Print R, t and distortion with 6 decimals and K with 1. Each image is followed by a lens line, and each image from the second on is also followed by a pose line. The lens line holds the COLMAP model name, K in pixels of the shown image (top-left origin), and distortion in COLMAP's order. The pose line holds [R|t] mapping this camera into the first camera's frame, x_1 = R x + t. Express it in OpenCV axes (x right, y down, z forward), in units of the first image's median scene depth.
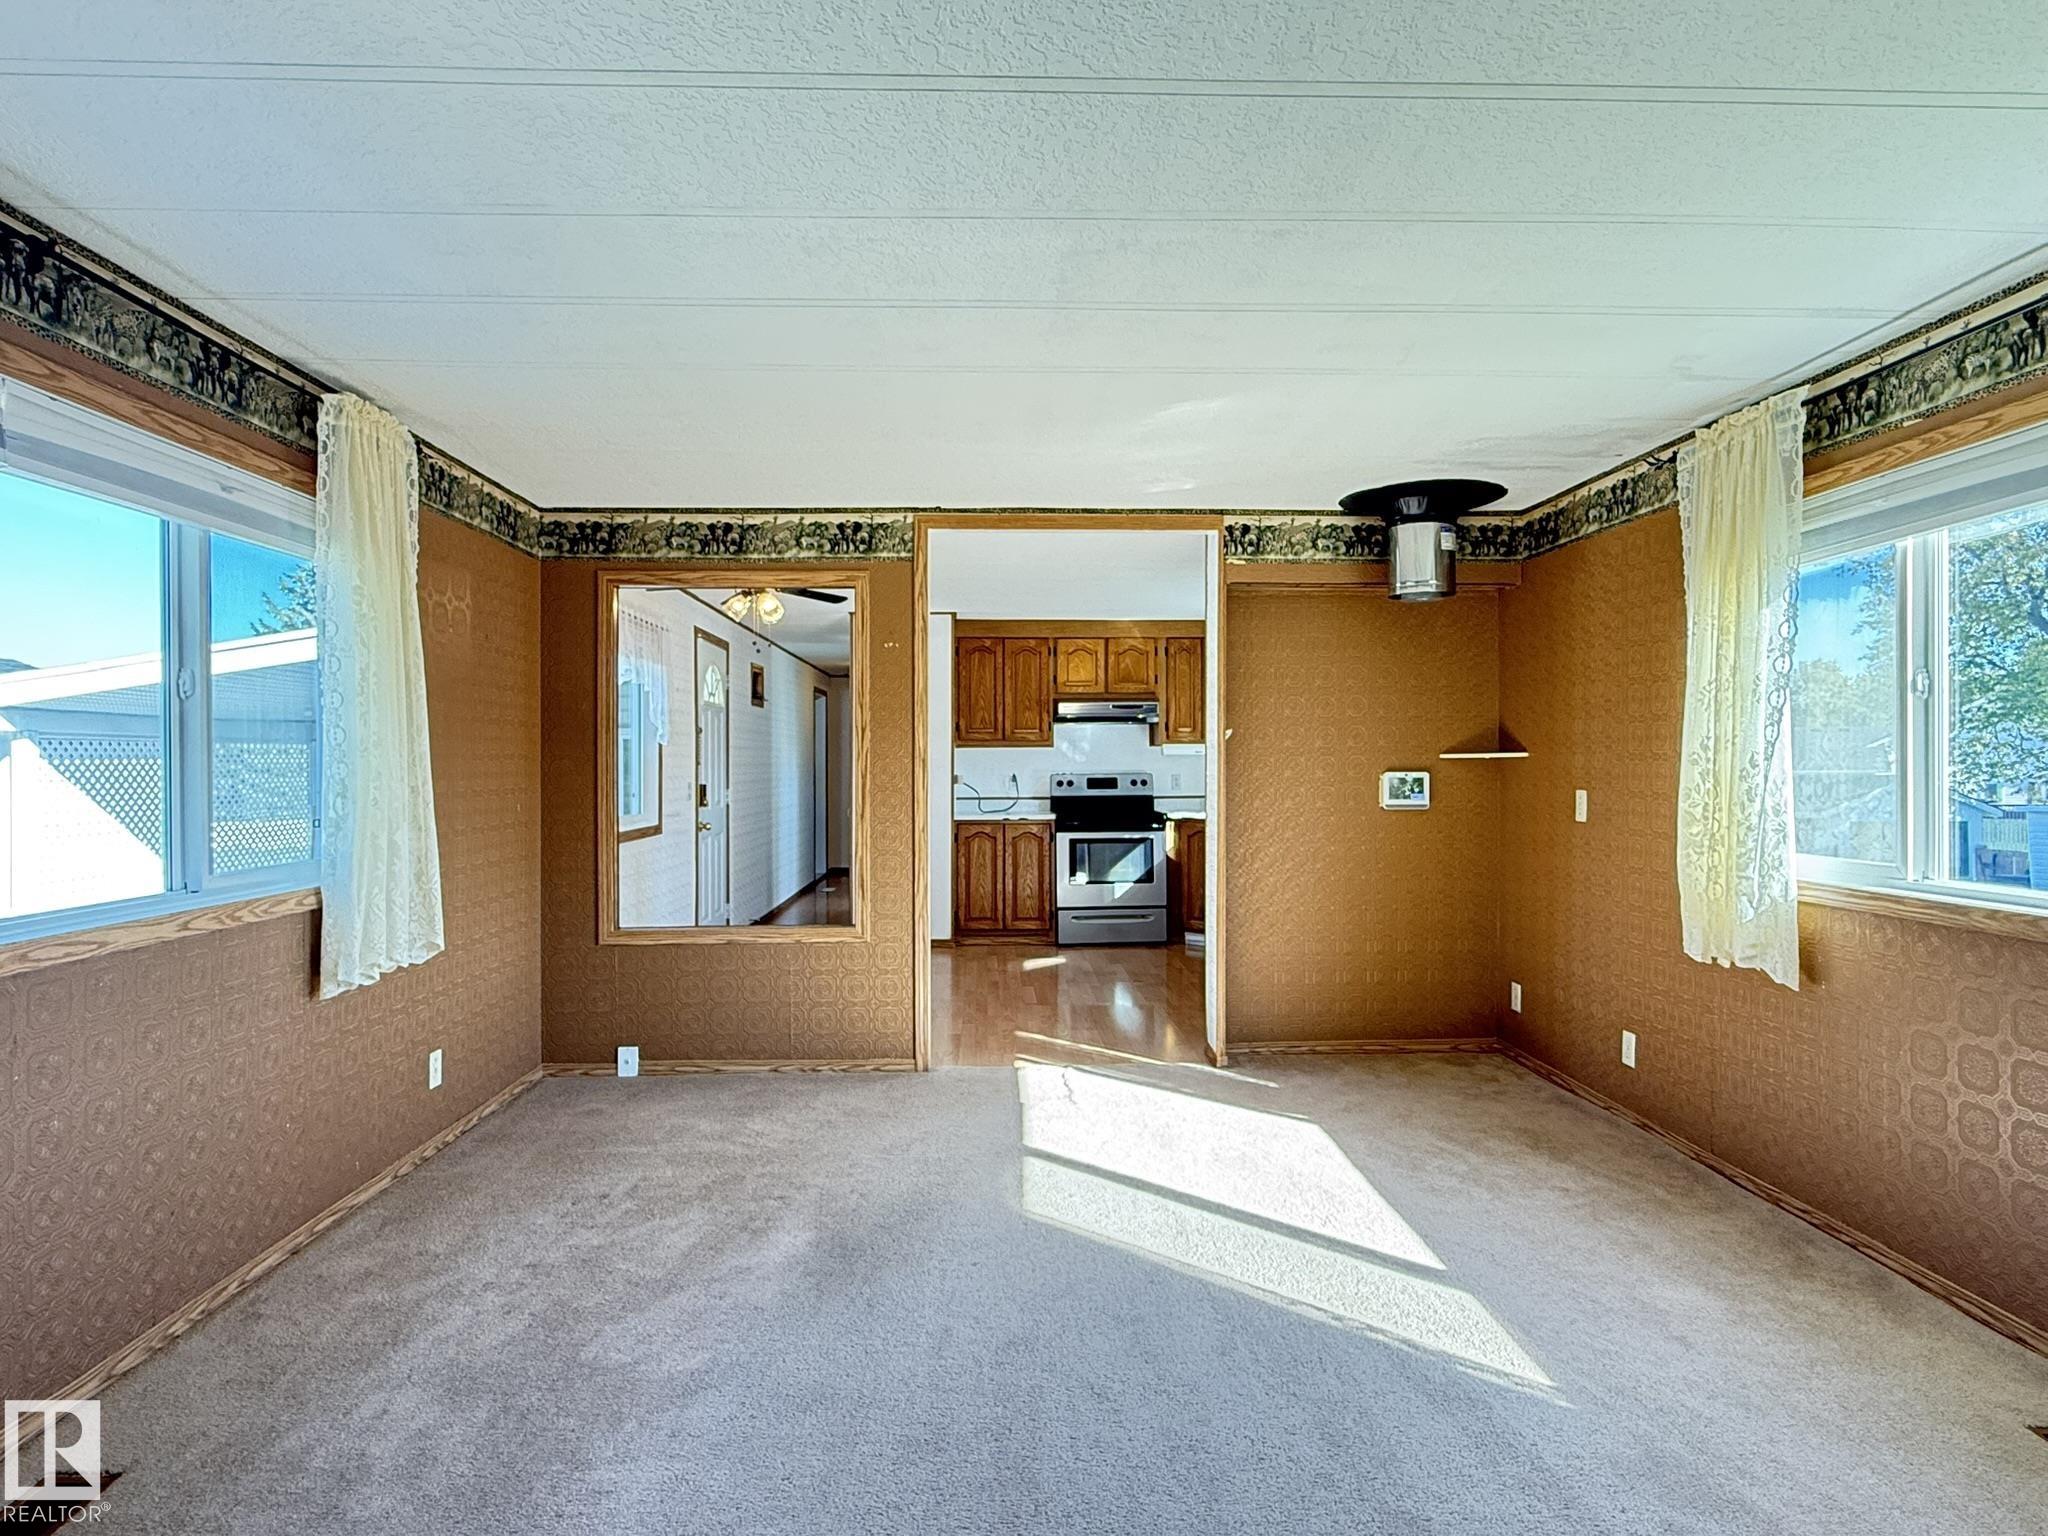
lens RADIAL K [[1112.3, 0, 1017.1], [0, 1112.3, 766.0], [0, 0, 1]] dist [-0.001679, -0.000870]
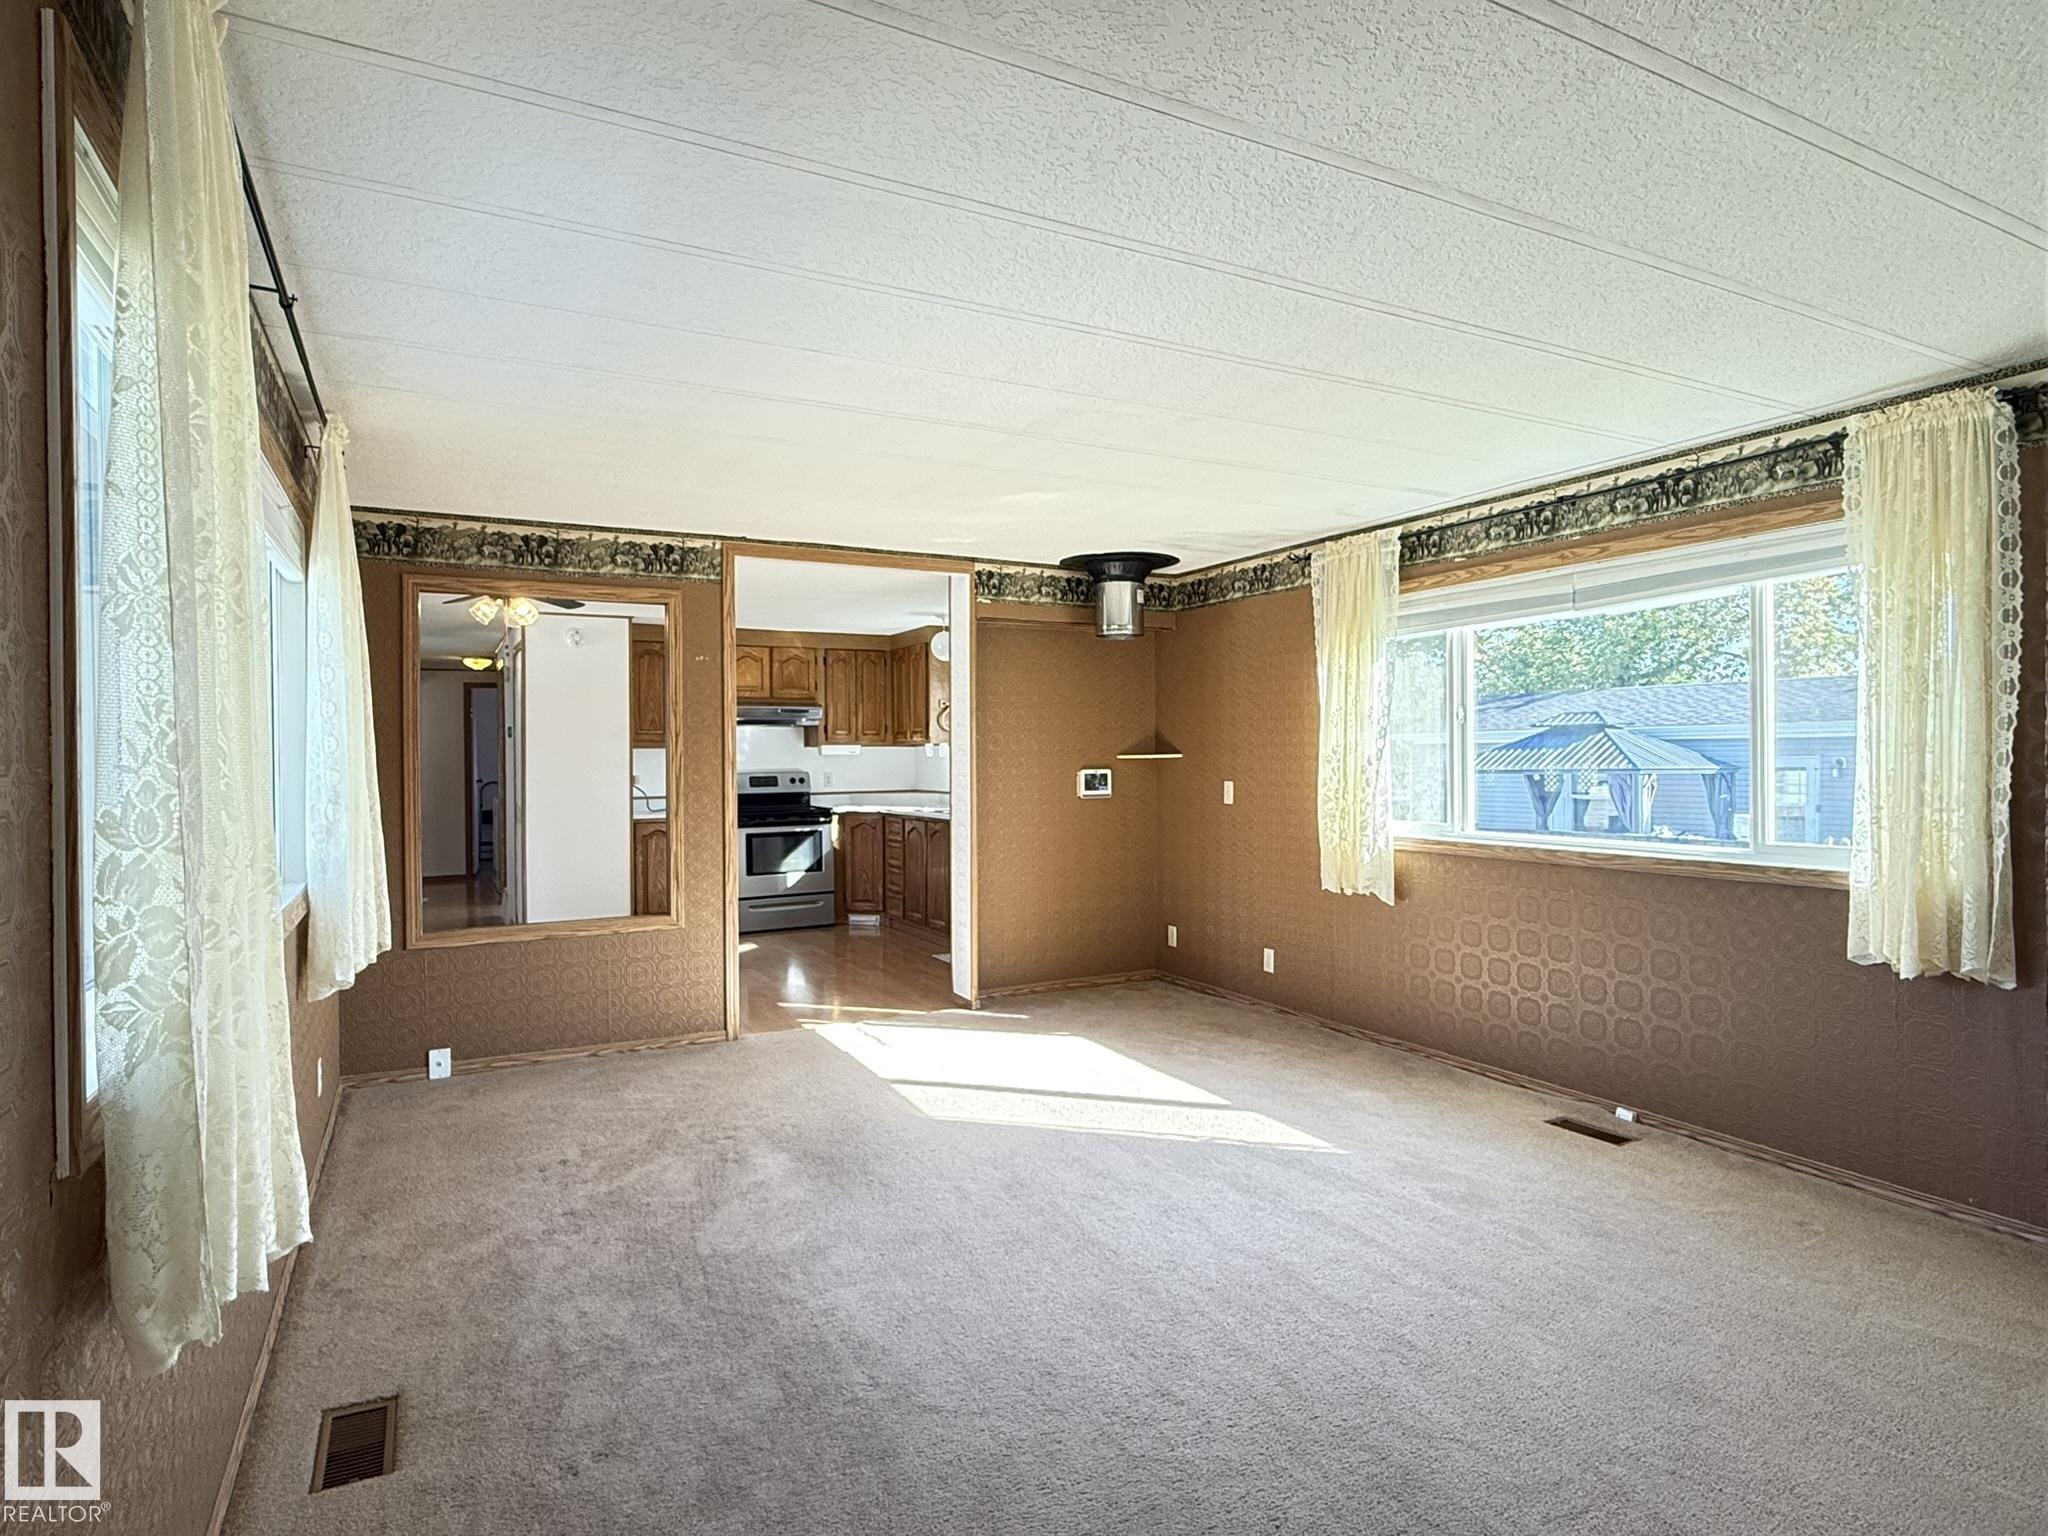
lens RADIAL K [[1112.3, 0, 1017.1], [0, 1112.3, 766.0], [0, 0, 1]] dist [-0.001679, -0.000870]
pose [[0.900184, -0.007126, 0.435450, -0.313745], [0.005913, 0.999974, 0.004141, -0.004586], [-0.435469, -0.001153, 0.900203, -0.131785]]
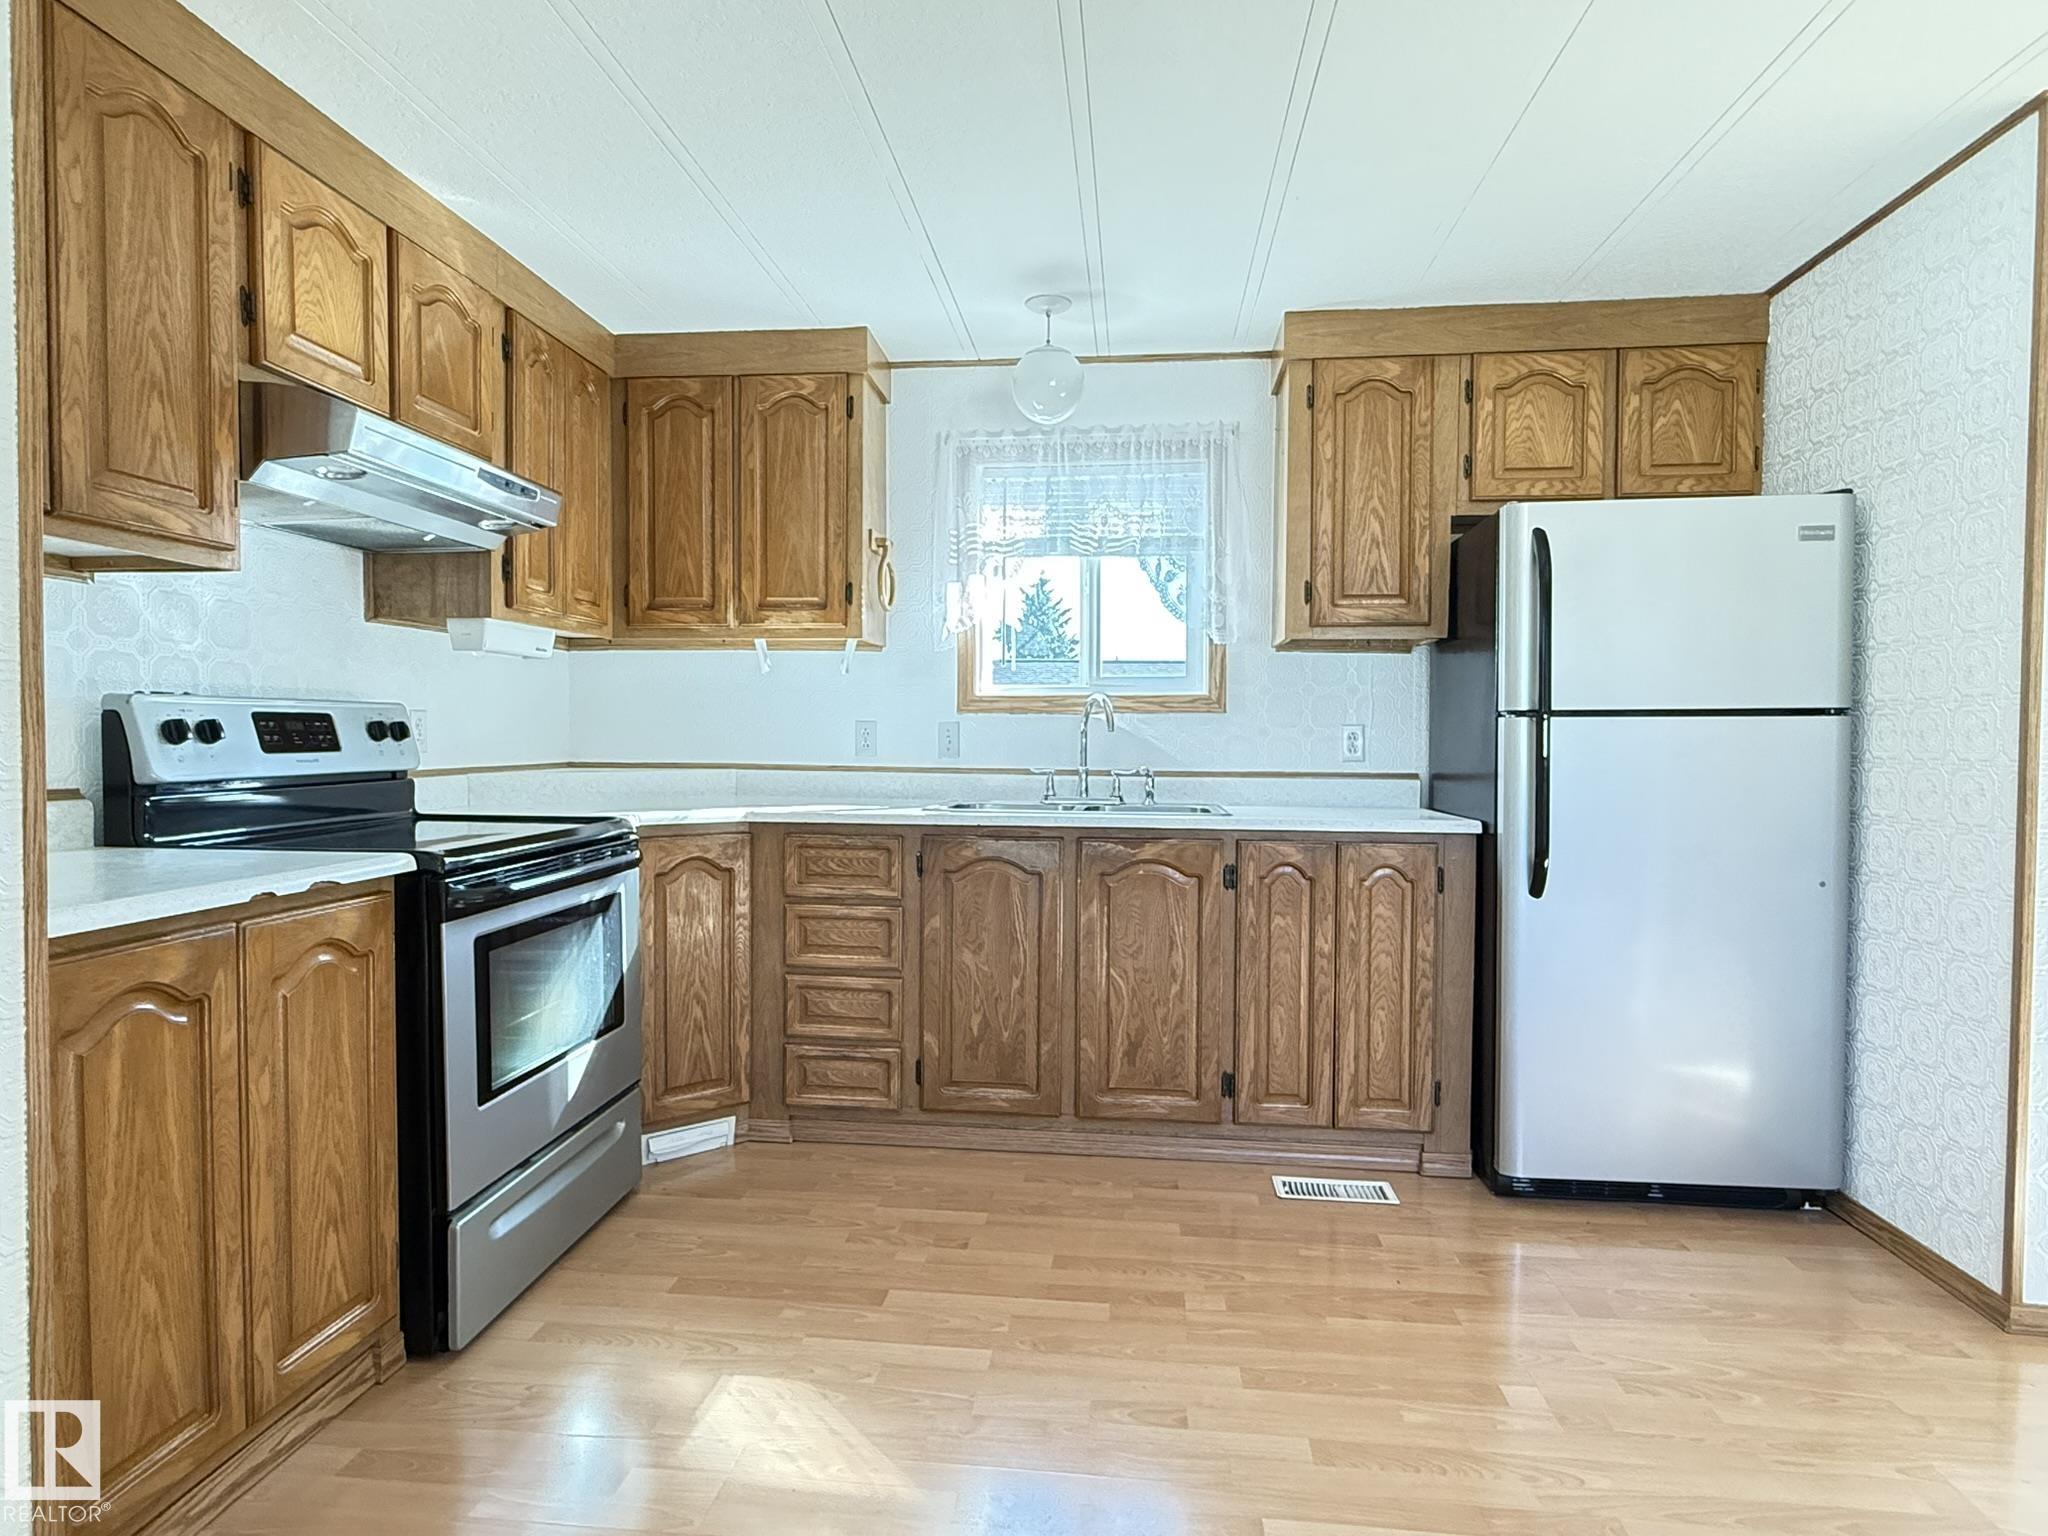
lens RADIAL K [[1112.3, 0, 1017.1], [0, 1112.3, 766.0], [0, 0, 1]] dist [-0.001679, -0.000870]
pose [[0.130308, -0.022481, 0.991219, -0.337835], [-0.008399, 0.999682, 0.023777, 0.029600], [-0.991438, -0.011424, 0.130078, 1.434778]]
